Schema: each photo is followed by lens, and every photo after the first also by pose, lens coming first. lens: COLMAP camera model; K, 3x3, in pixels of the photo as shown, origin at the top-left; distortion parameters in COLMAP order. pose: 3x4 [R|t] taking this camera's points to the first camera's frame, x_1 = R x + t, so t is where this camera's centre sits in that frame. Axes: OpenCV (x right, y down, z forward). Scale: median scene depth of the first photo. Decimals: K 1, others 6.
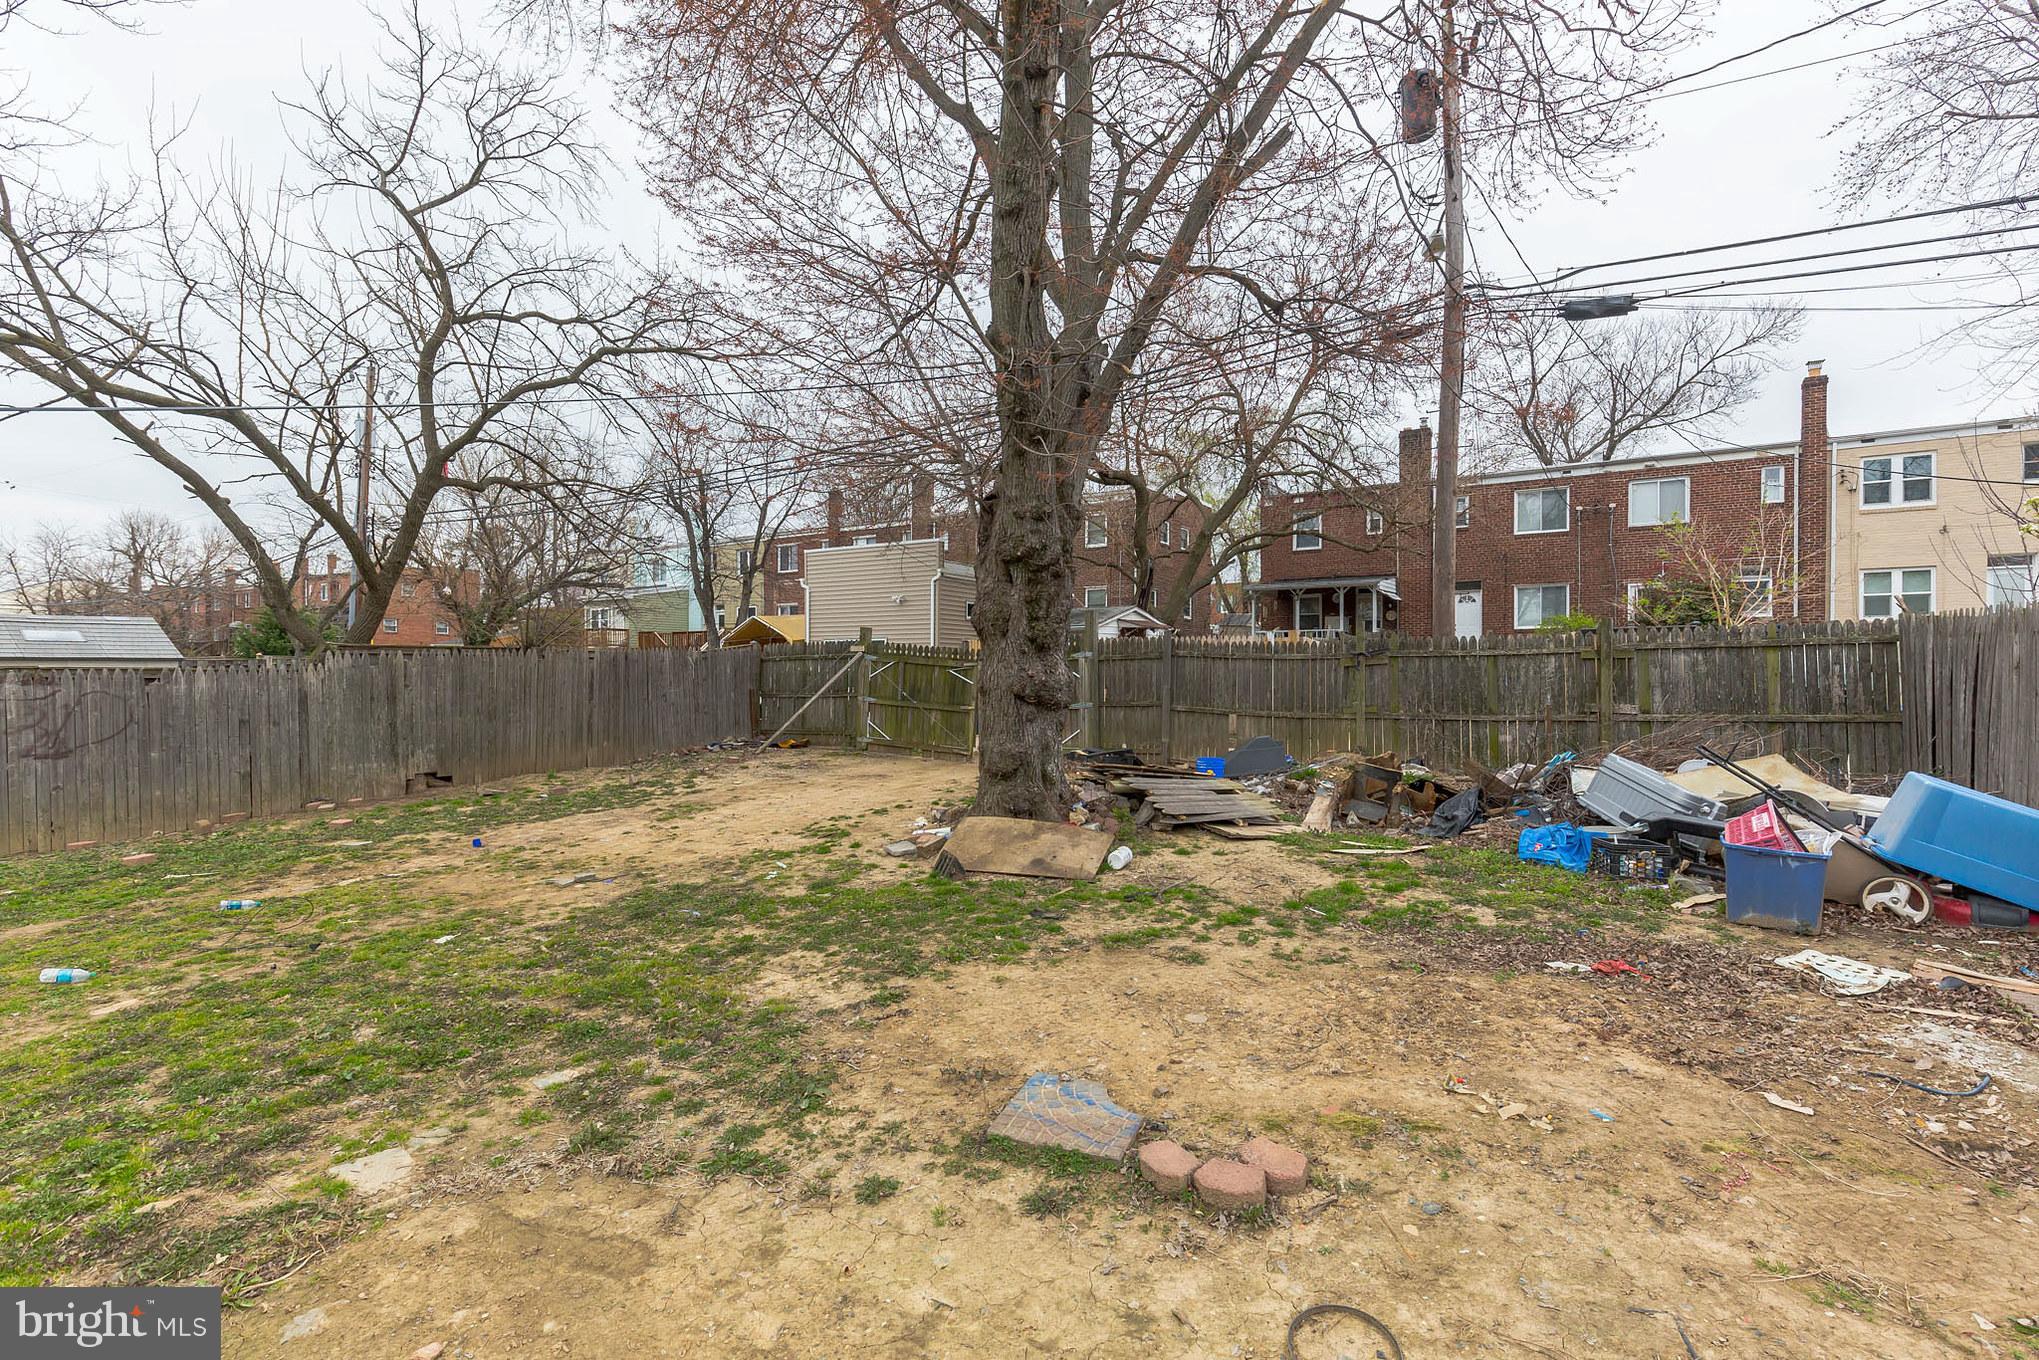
lens RADIAL K [[913.0, 0, 1020.5], [0, 913.0, 676.8], [0, 0, 1]] dist [0.007336, -0.001550]
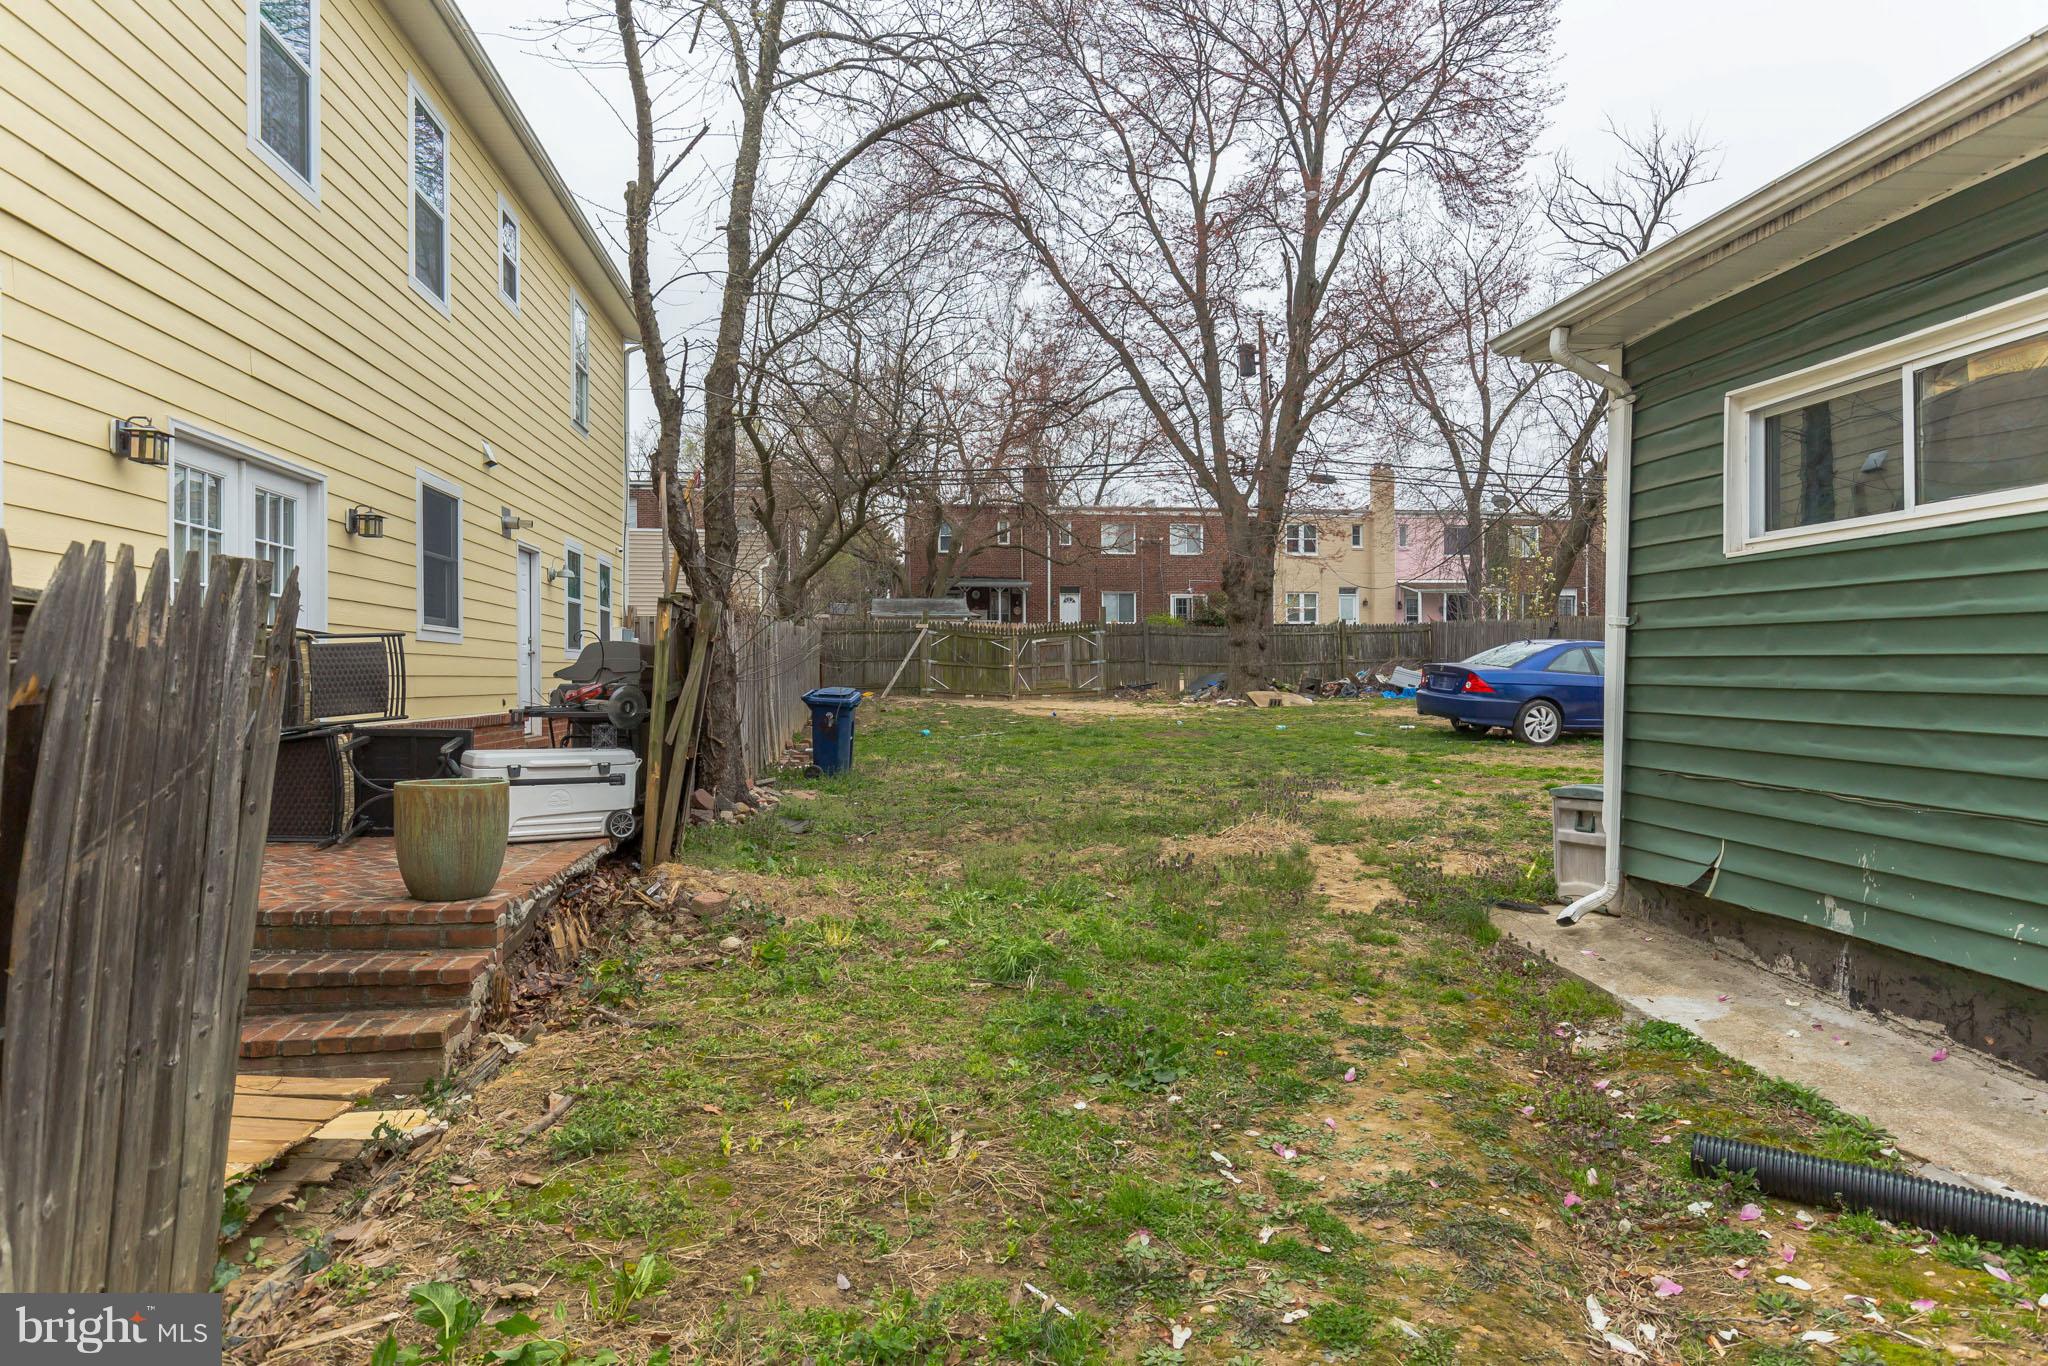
lens RADIAL K [[1214.8, 0, 1027.4], [0, 1214.8, 676.2], [0, 0, 1]] dist [0.004178, 0.000928]
pose [[0.771081, -0.003480, 0.636727, -2.458181], [0.007294, 0.999968, -0.003367, 0.108097], [-0.636695, 0.007240, 0.771082, -1.108168]]
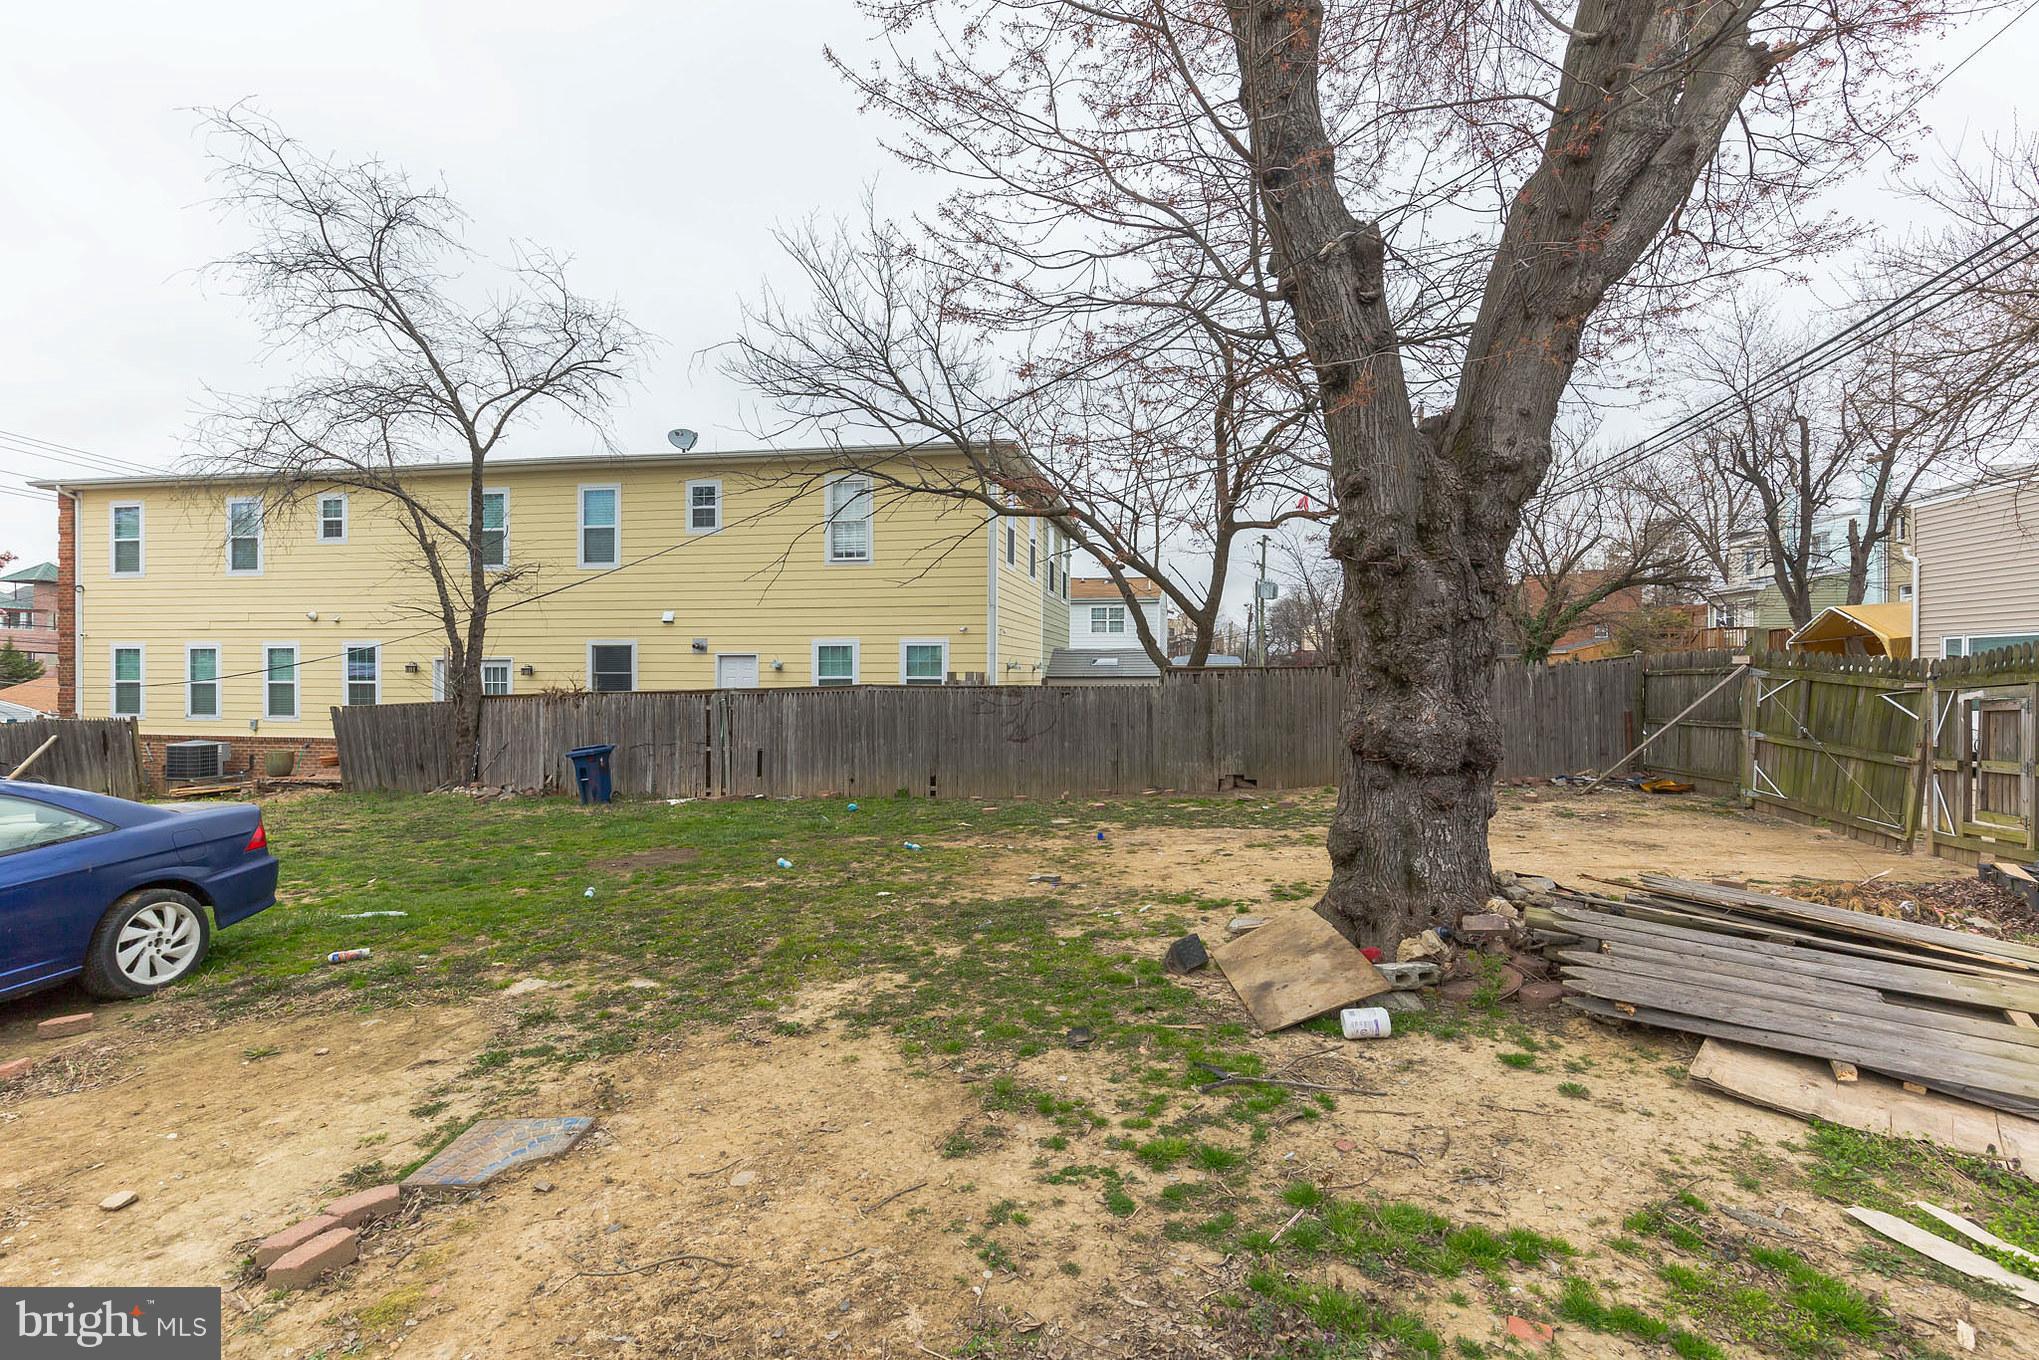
lens RADIAL K [[913.0, 0, 1020.5], [0, 913.0, 676.8], [0, 0, 1]] dist [0.007336, -0.001550]
pose [[0.370196, 0.002564, -0.928950, 0.512278], [-0.003309, 0.999993, 0.001442, -0.033174], [0.928948, 0.002540, 0.370202, 0.464774]]
